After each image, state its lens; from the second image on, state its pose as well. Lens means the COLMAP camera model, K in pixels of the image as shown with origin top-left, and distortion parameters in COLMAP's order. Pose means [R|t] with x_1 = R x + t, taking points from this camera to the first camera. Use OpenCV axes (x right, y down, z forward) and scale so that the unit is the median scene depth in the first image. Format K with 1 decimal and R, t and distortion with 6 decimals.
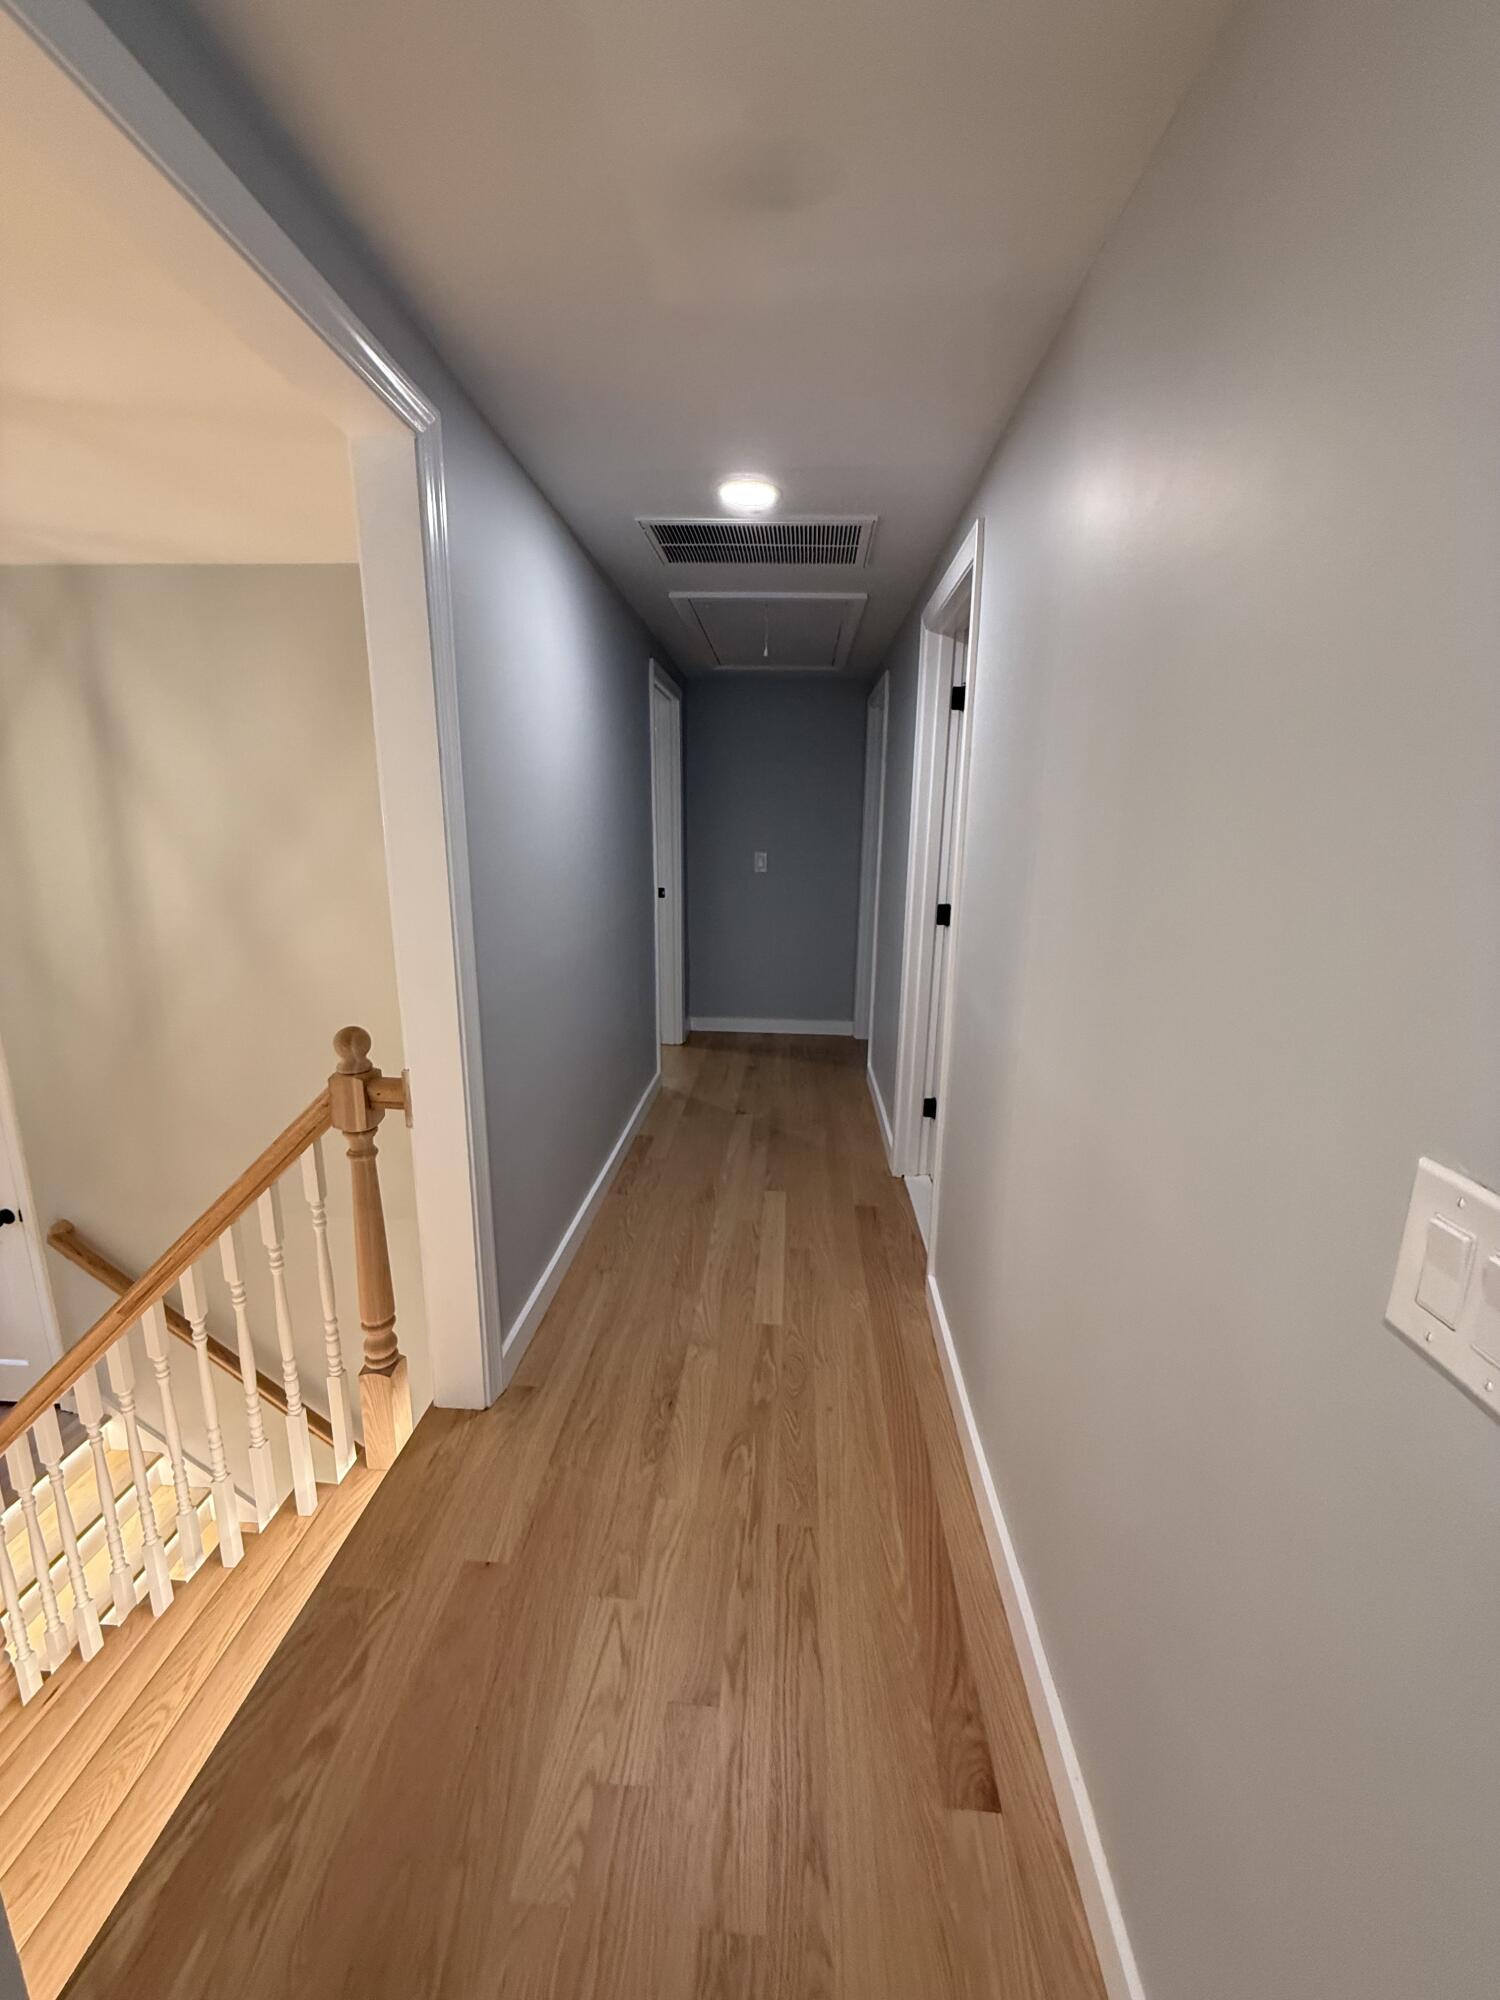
lens RADIAL K [[800.3, 0, 748.9], [0, 800.3, 1000.6], [0, 0, 1]] dist [0.001651, 0.000665]
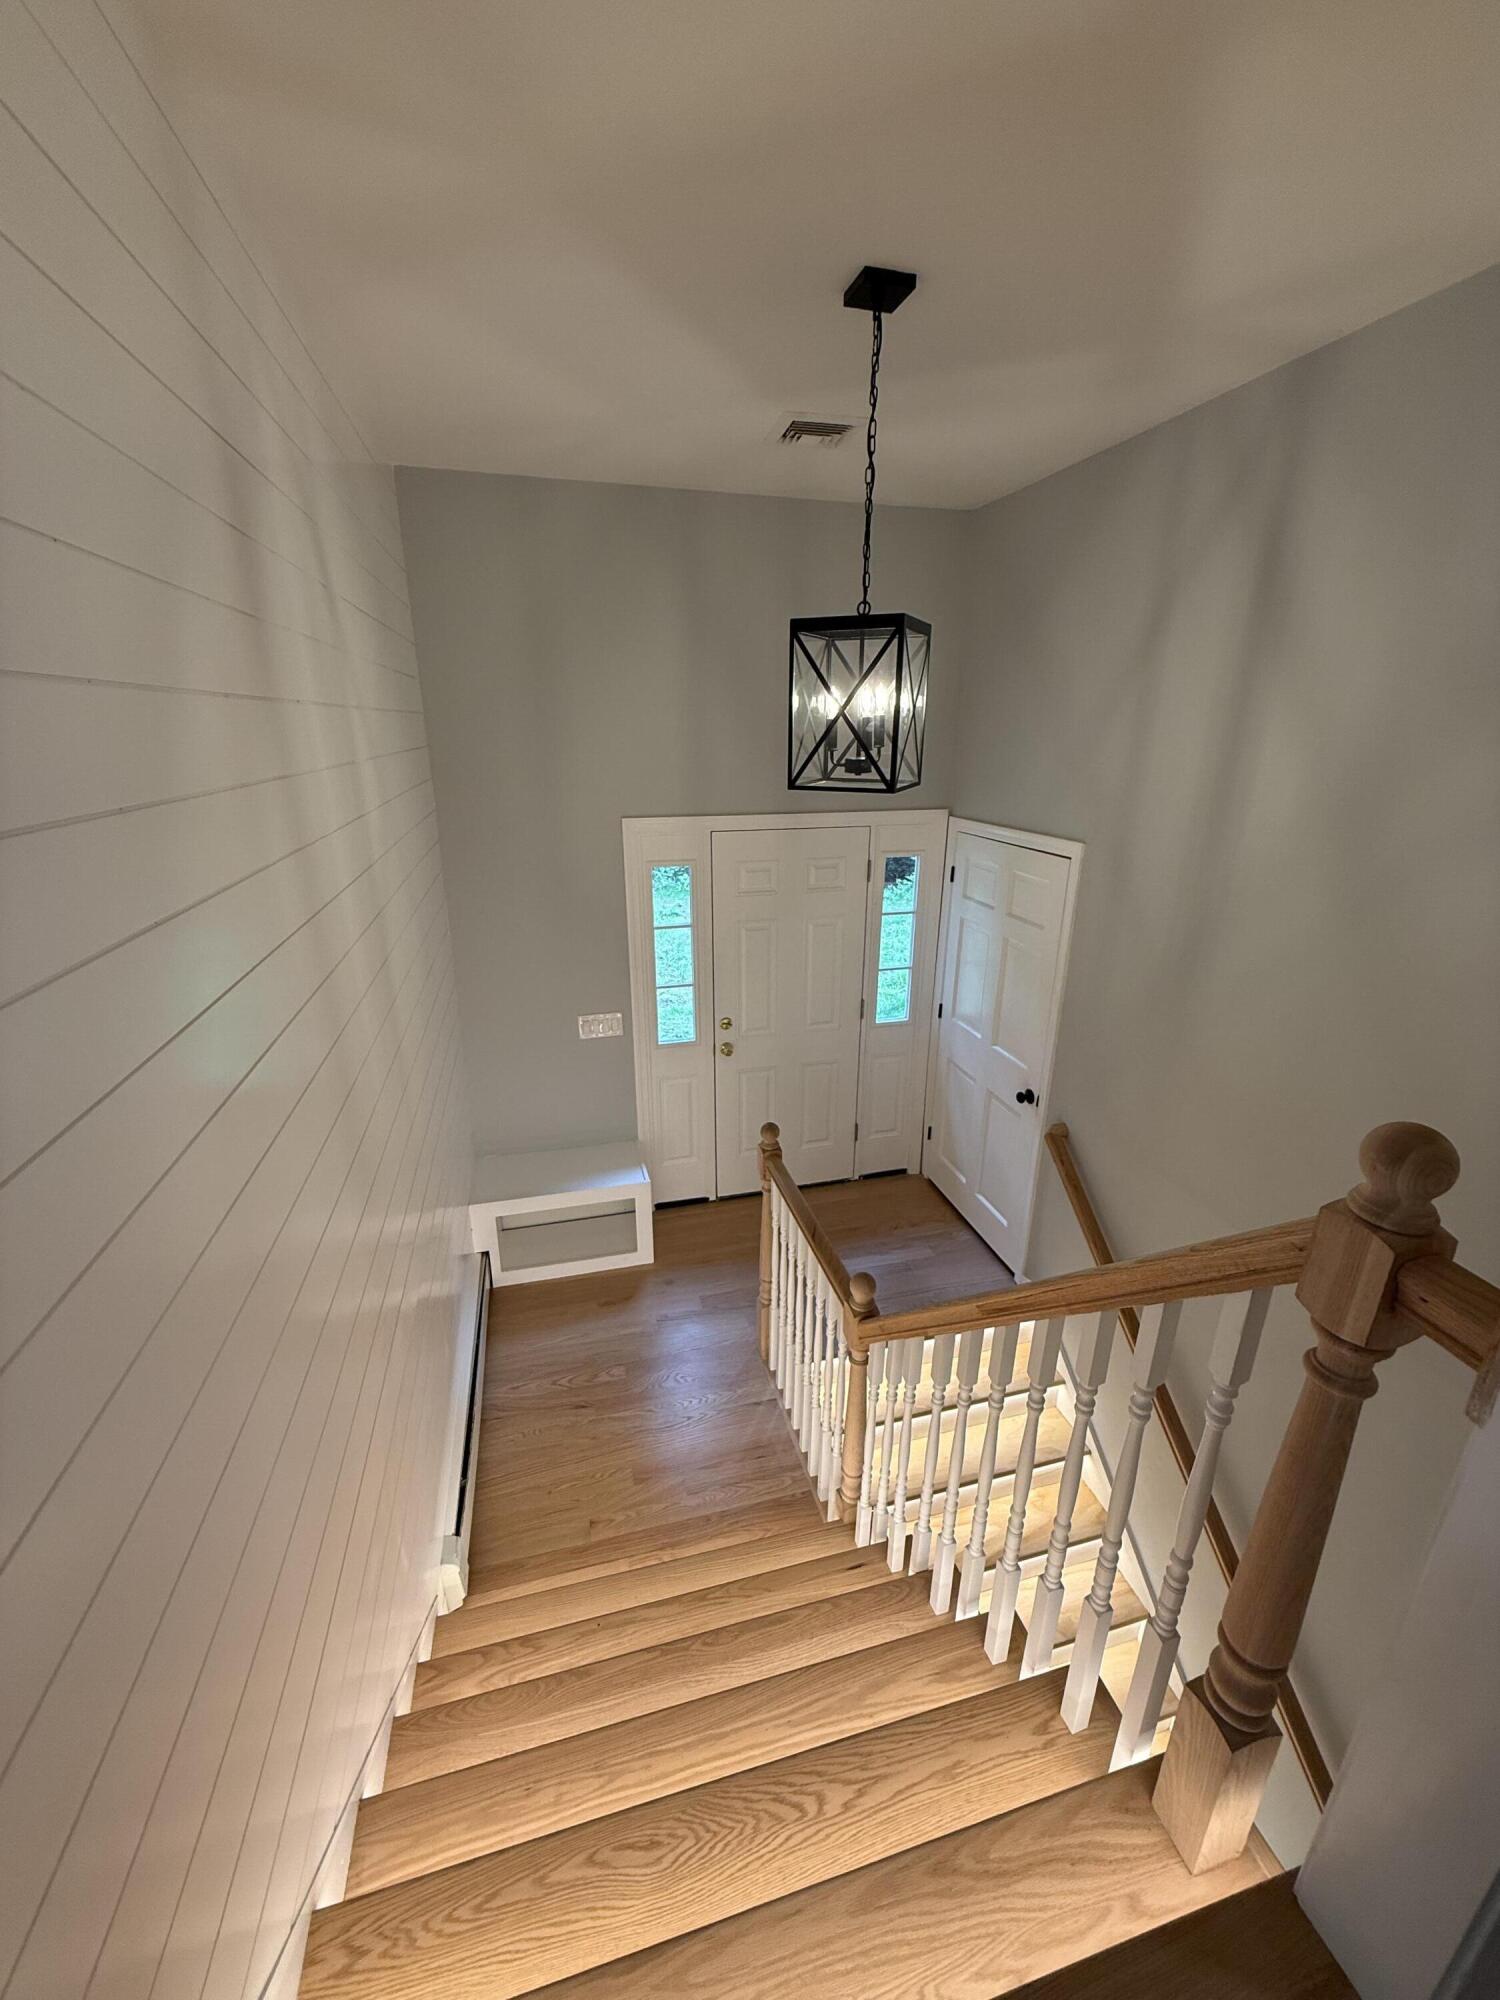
lens RADIAL K [[800.3, 0, 749.5], [0, 800.3, 1001.1], [0, 0, 1]] dist [0.001651, 0.000665]
pose [[0.311753, 0.301787, -0.900963, -0.237932], [-0.209679, 0.946694, 0.244551, -0.058975], [0.926739, 0.112674, 0.358413, 0.496271]]
